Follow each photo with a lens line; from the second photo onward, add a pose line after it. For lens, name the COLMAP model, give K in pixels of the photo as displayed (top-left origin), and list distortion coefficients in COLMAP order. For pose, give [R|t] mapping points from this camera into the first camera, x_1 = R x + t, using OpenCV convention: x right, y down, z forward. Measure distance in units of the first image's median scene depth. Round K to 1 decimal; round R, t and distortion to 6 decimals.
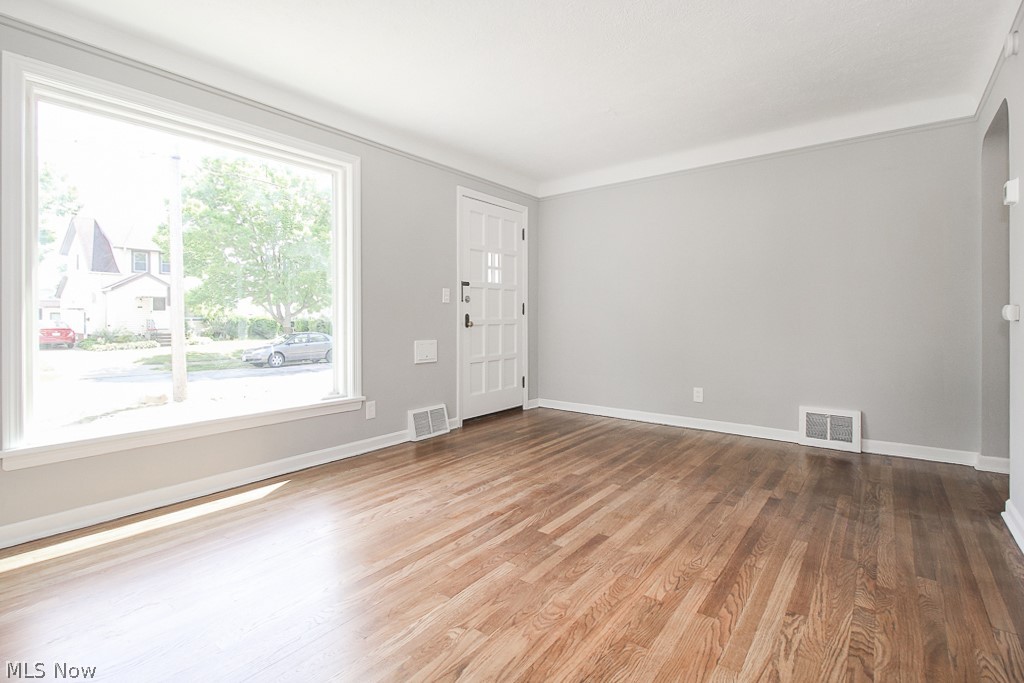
lens RADIAL K [[479.4, 0, 509.4], [0, 479.4, 315.8], [0, 0, 1]] dist [0.020686, -0.014159]
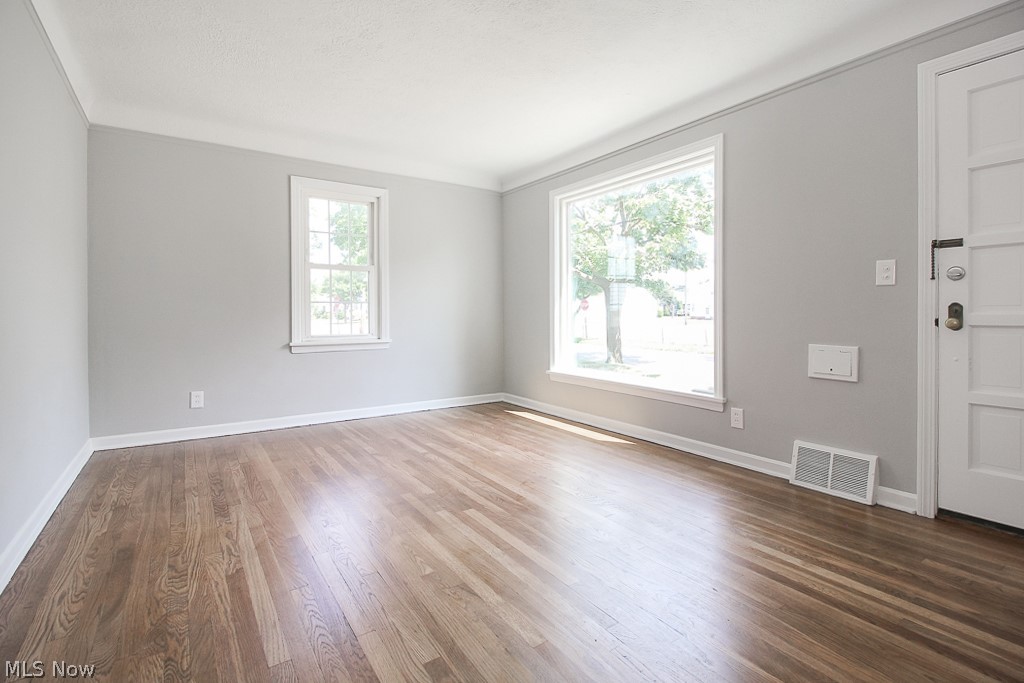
lens RADIAL K [[479.4, 0, 509.4], [0, 479.4, 315.8], [0, 0, 1]] dist [0.020686, -0.014159]
pose [[-0.306574, 0.009296, -0.951801, 0.983501], [0.005299, 0.999953, 0.008060, 0.005489], [0.951832, -0.002573, -0.306609, 1.312318]]
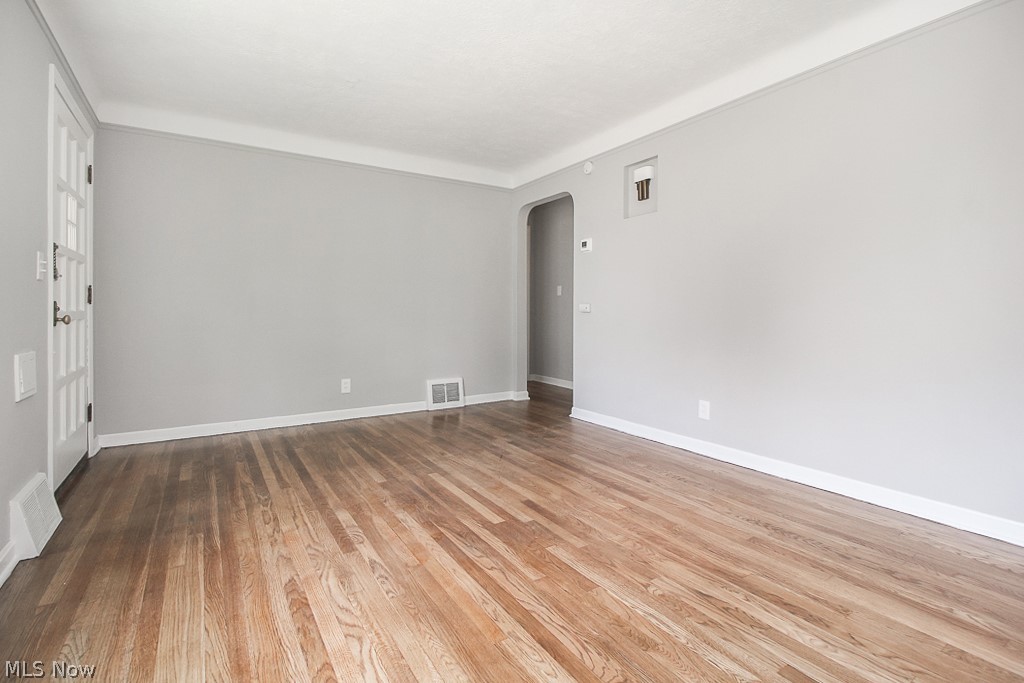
lens RADIAL K [[479.4, 0, 509.4], [0, 479.4, 315.8], [0, 0, 1]] dist [0.020686, -0.014159]
pose [[0.334850, -0.005667, 0.942254, -0.801285], [-0.005148, 0.999956, 0.007844, 0.010213], [-0.942257, -0.007477, 0.334807, 0.598653]]
